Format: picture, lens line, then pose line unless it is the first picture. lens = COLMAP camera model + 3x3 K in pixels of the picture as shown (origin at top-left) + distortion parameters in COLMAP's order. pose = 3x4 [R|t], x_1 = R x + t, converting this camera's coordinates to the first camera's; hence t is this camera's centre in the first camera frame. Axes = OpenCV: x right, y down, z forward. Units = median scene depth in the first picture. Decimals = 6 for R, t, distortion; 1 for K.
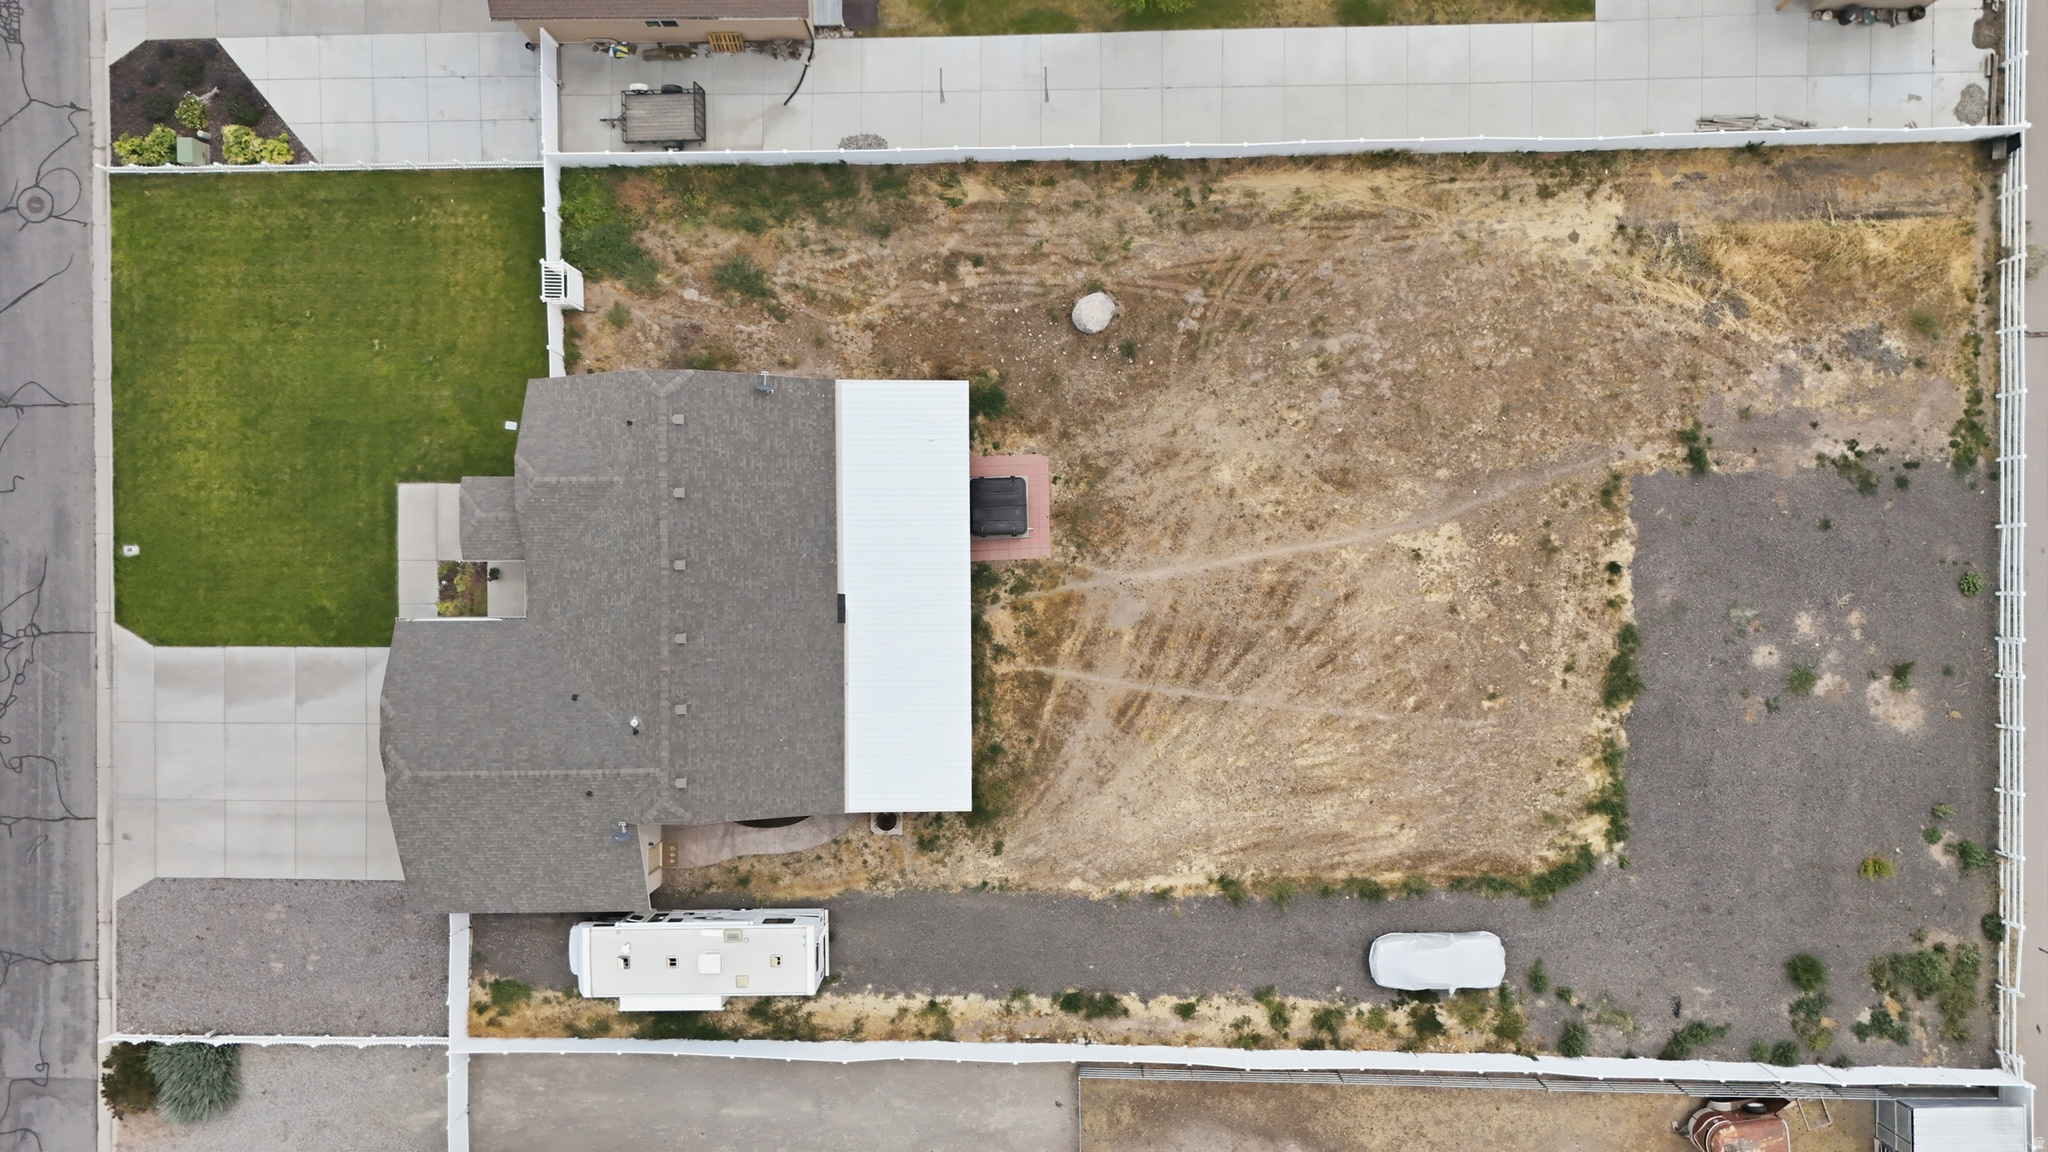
lens RADIAL K [[1508.1, 0, 1025.1], [0, 1508.1, 575.7], [0, 0, 1]] dist [0.065127, -0.052290]
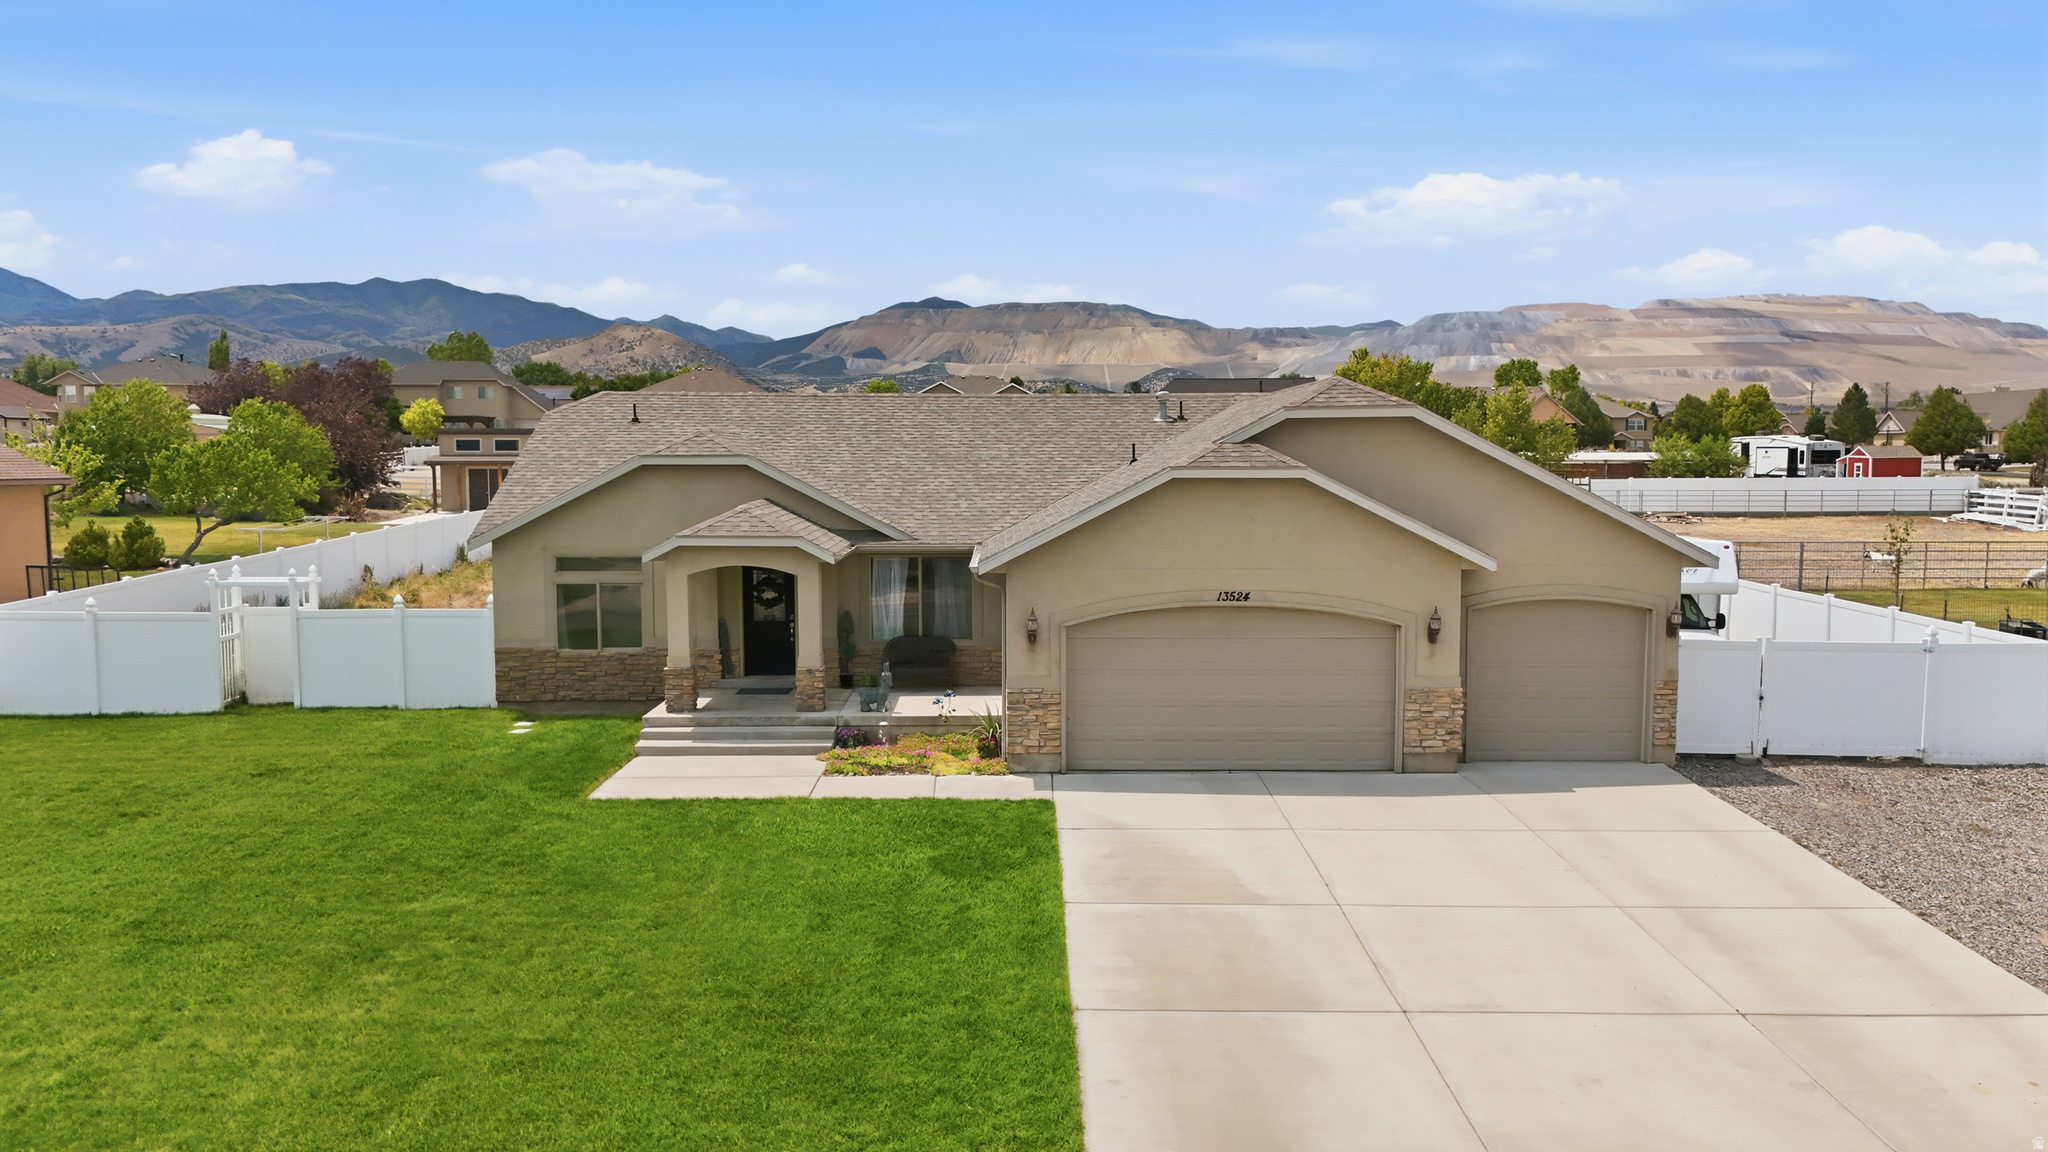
lens RADIAL K [[1508.1, 0, 1021.4], [0, 1508.1, 582.0], [0, 0, 1]] dist [0.065127, -0.052290]
pose [[-0.009779, -0.072829, 0.997296, -0.747529], [0.999933, 0.005437, 0.010202, 0.036500], [-0.006165, 0.997330, 0.072771, 0.920379]]
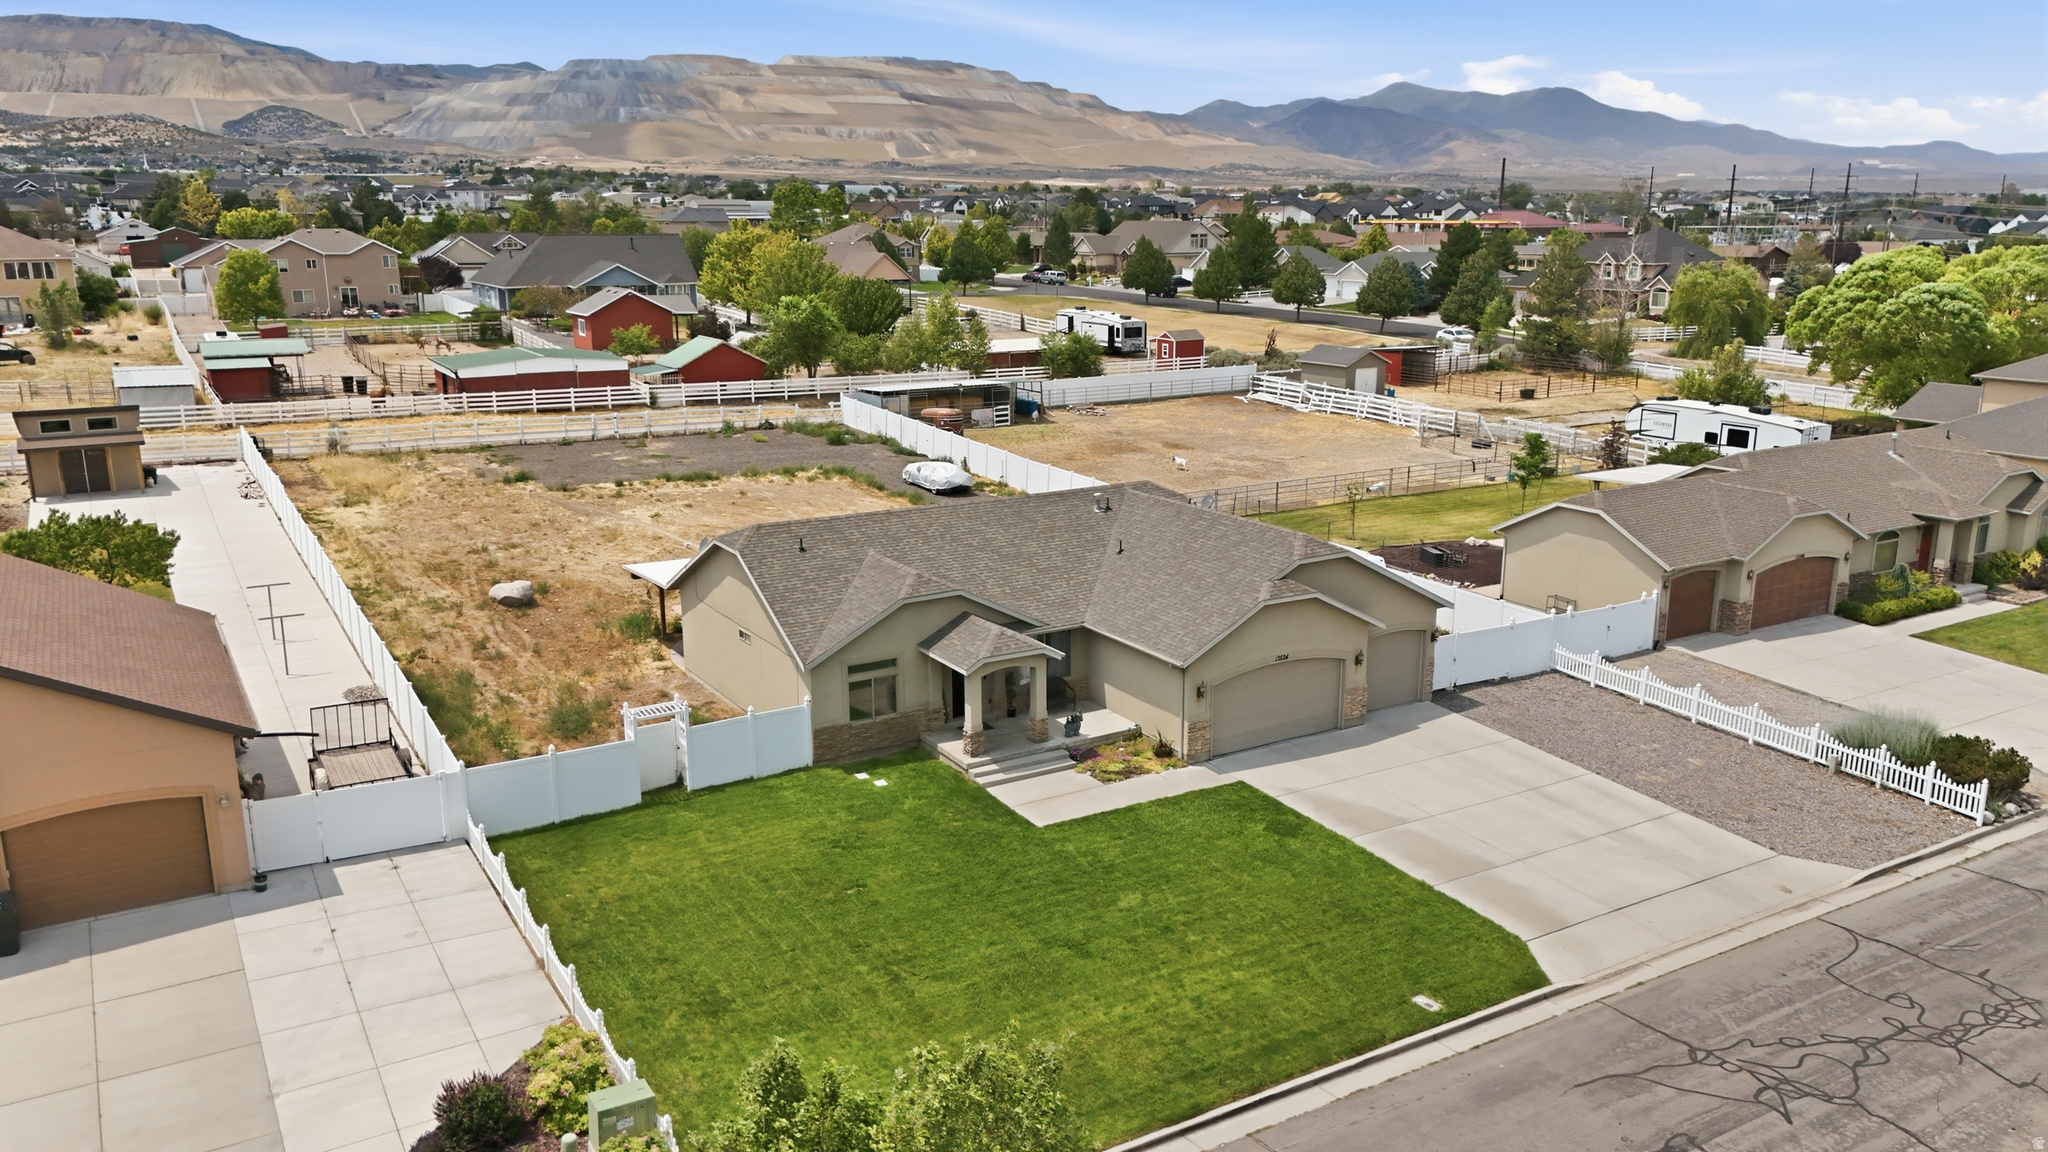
lens RADIAL K [[1508.1, 0, 1019.0], [0, 1508.1, 575.4], [0, 0, 1]] dist [0.065127, -0.052290]
pose [[-0.514773, -0.188596, 0.836325, -0.912405], [0.857320, -0.116994, 0.501313, -0.371610], [0.003300, 0.975061, 0.221912, 0.751949]]
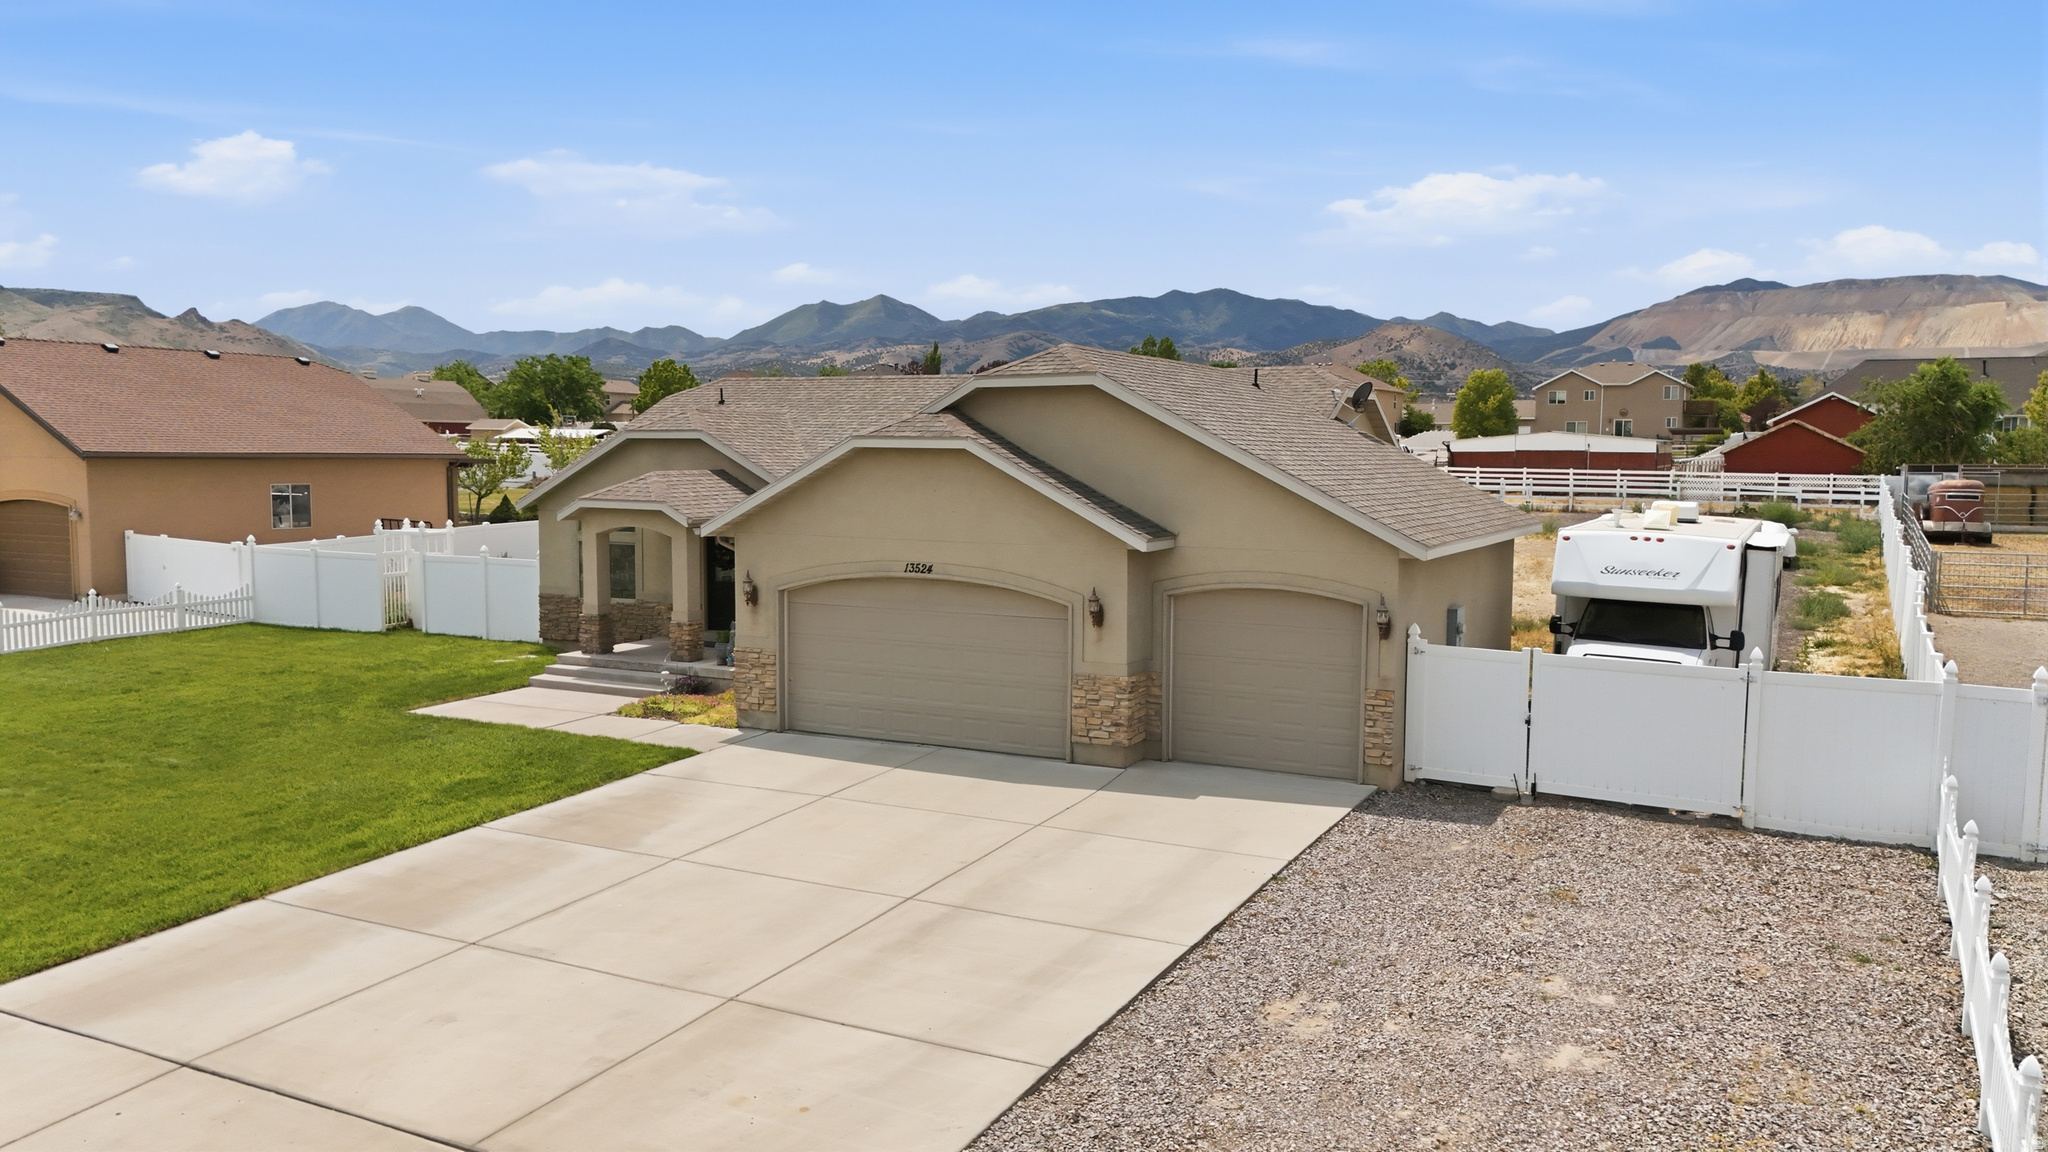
lens RADIAL K [[1508.1, 0, 1024.1], [0, 1508.1, 573.1], [0, 0, 1]] dist [0.065127, -0.052290]
pose [[0.463477, -0.057489, 0.884242, -0.691782], [0.885945, 0.049250, -0.461167, 0.281772], [-0.017037, 0.997131, 0.073759, 0.924238]]
